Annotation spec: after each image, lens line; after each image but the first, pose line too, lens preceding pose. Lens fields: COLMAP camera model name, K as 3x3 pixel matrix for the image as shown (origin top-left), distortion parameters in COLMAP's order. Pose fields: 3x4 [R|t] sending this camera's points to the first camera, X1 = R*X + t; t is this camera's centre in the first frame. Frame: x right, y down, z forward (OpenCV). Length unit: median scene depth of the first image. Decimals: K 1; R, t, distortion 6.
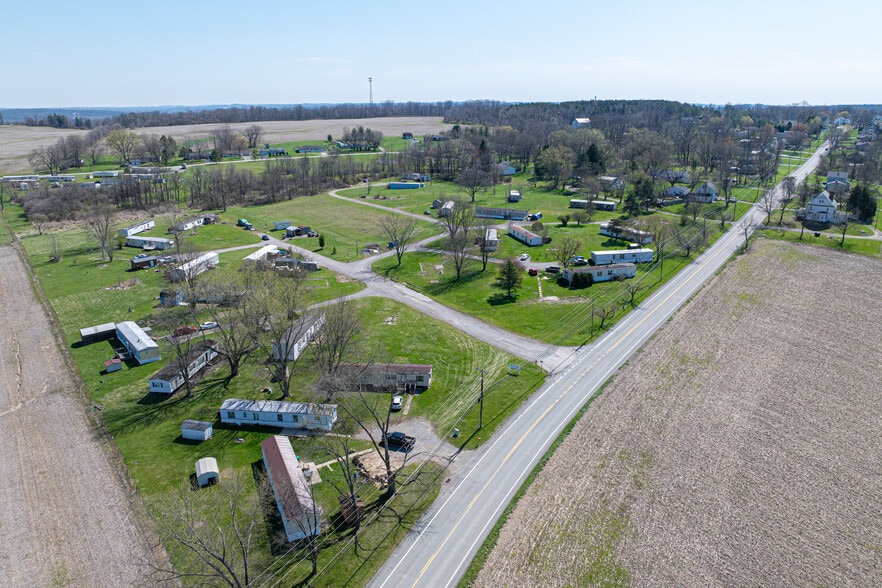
lens RADIAL K [[622.2, 0, 442.1], [0, 622.2, 291.4], [0, 0, 1]] dist [-0.032158, -0.007333]
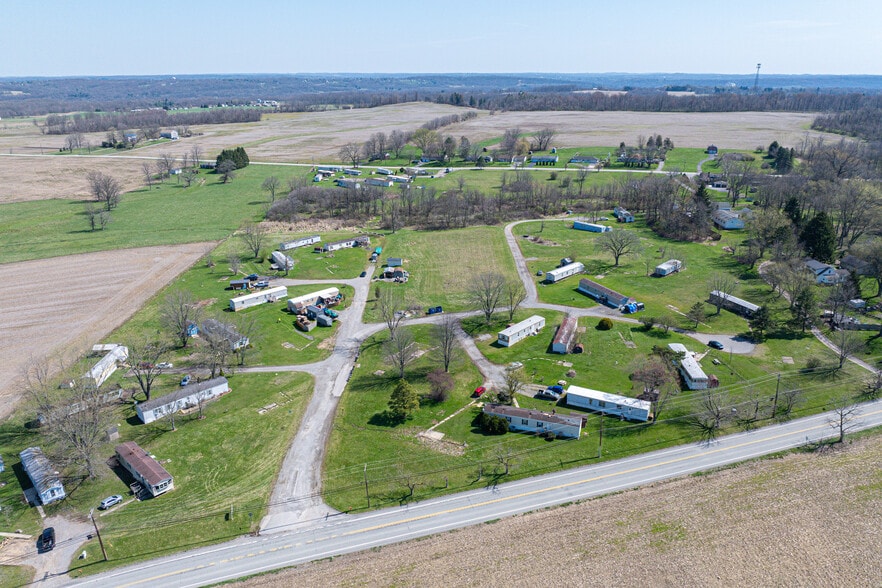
lens RADIAL K [[622.2, 0, 441.3], [0, 622.2, 293.8], [0, 0, 1]] dist [-0.032158, -0.007333]
pose [[0.787609, 0.209503, -0.579465, 0.516037], [-0.179608, 0.977643, 0.109341, -0.223503], [0.589417, 0.017959, 0.807629, 0.243427]]
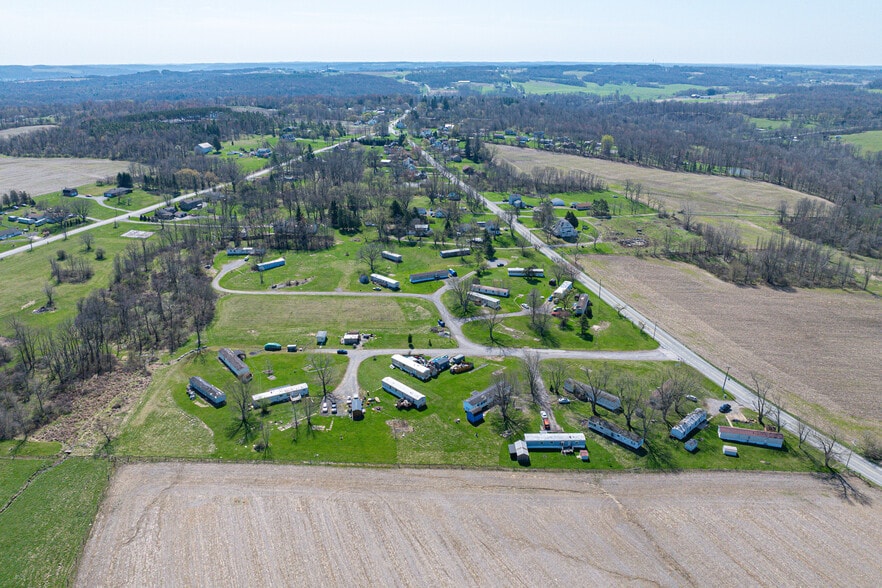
lens RADIAL K [[622.2, 0, 442.5], [0, 622.2, 294.0], [0, 0, 1]] dist [-0.032158, -0.007333]
pose [[0.619786, -0.274992, 0.735014, -1.124228], [0.224517, 0.959582, 0.169690, -0.391025], [-0.751969, 0.059852, 0.656476, 0.118144]]
